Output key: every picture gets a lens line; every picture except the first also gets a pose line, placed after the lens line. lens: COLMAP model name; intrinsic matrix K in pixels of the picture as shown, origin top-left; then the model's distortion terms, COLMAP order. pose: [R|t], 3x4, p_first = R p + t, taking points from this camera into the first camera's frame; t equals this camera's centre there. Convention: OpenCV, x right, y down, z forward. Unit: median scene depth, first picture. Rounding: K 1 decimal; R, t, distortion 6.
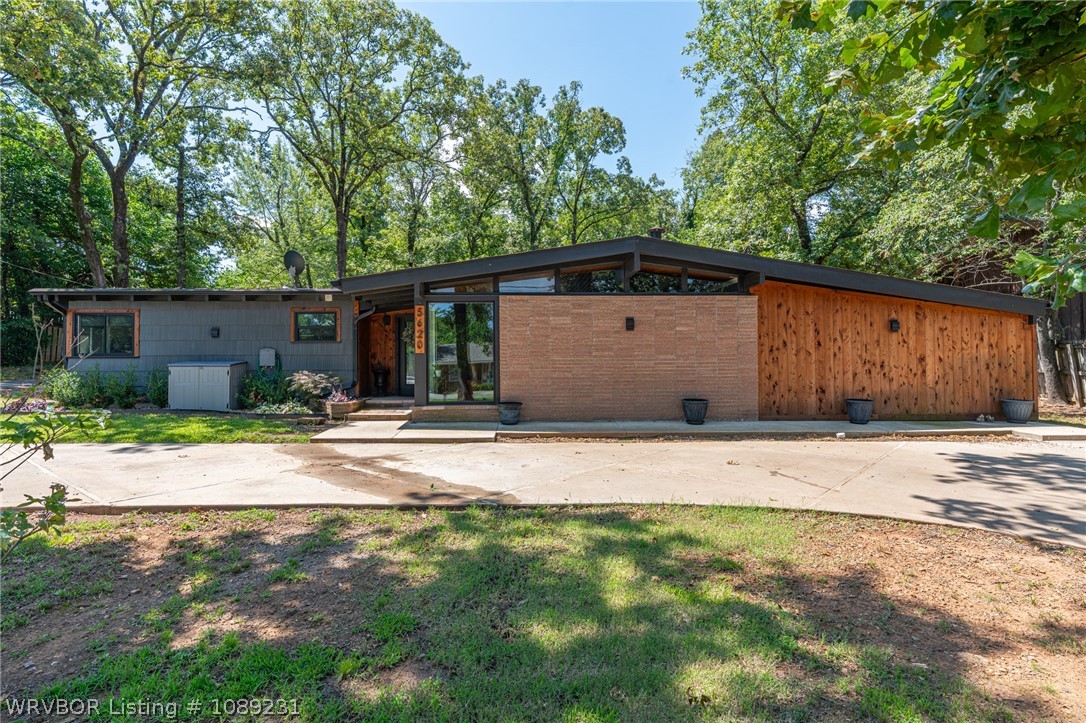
lens RADIAL K [[588.8, 0, 540.1], [0, 588.8, 351.0], [0, 0, 1]] dist [-0.003853, -0.000716]
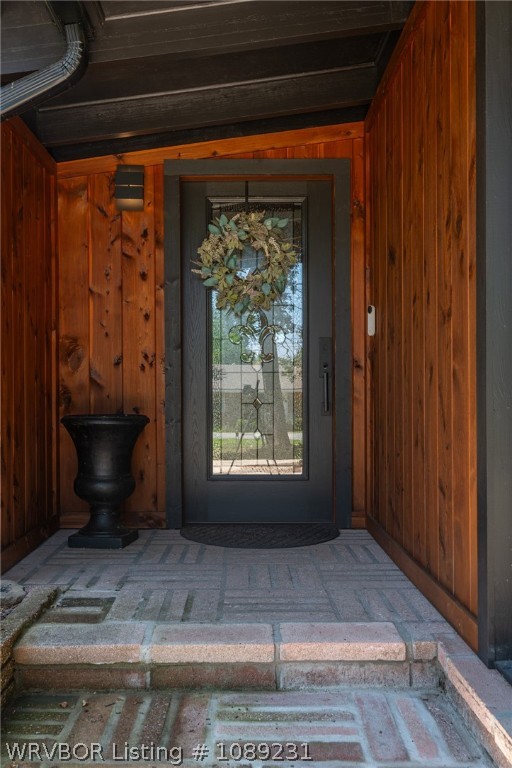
lens RADIAL K [[732.6, 0, 253.2], [0, 732.6, 387.9], [0, 0, 1]] dist [0.009210, 0.002150]
pose [[0.999464, 0.001894, -0.032675, -0.259906], [-0.001349, 0.999860, 0.016698, 0.022707], [0.032702, -0.016645, 0.999327, 0.921776]]
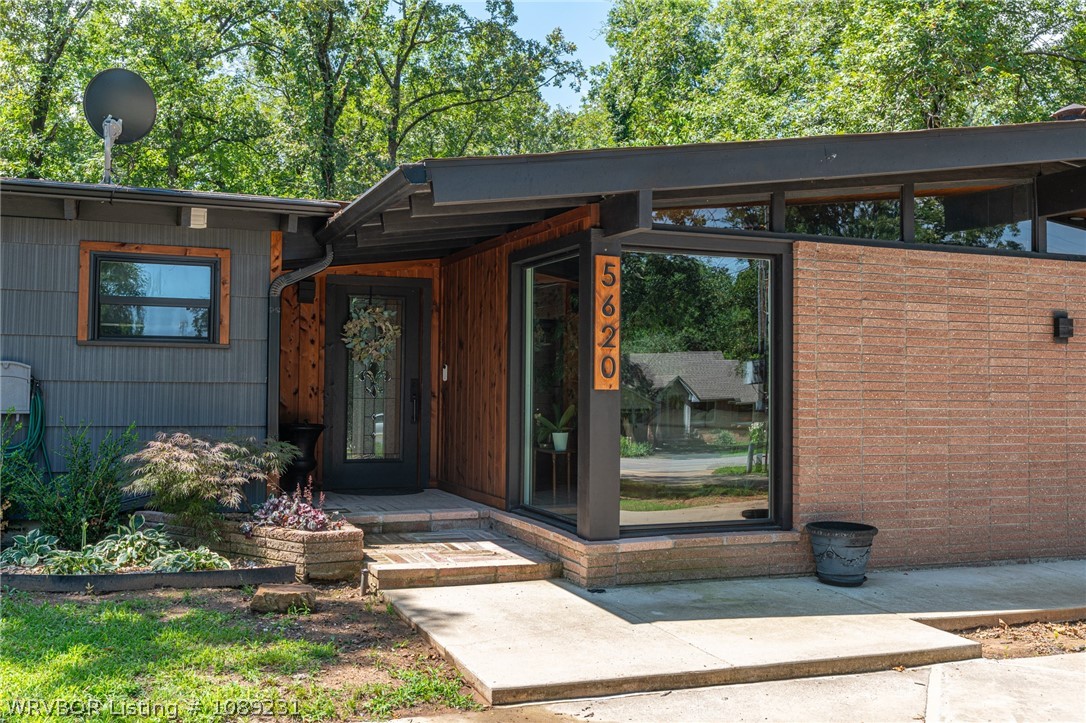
lens RADIAL K [[1065.7, 0, 538.0], [0, 1065.7, 359.2], [0, 0, 1]] dist [0.004807, 0.009191]
pose [[0.943649, 0.023740, 0.330096, -0.436824], [-0.023184, 0.999715, -0.005622, -0.010113], [-0.330135, -0.002348, 0.943931, 0.393700]]
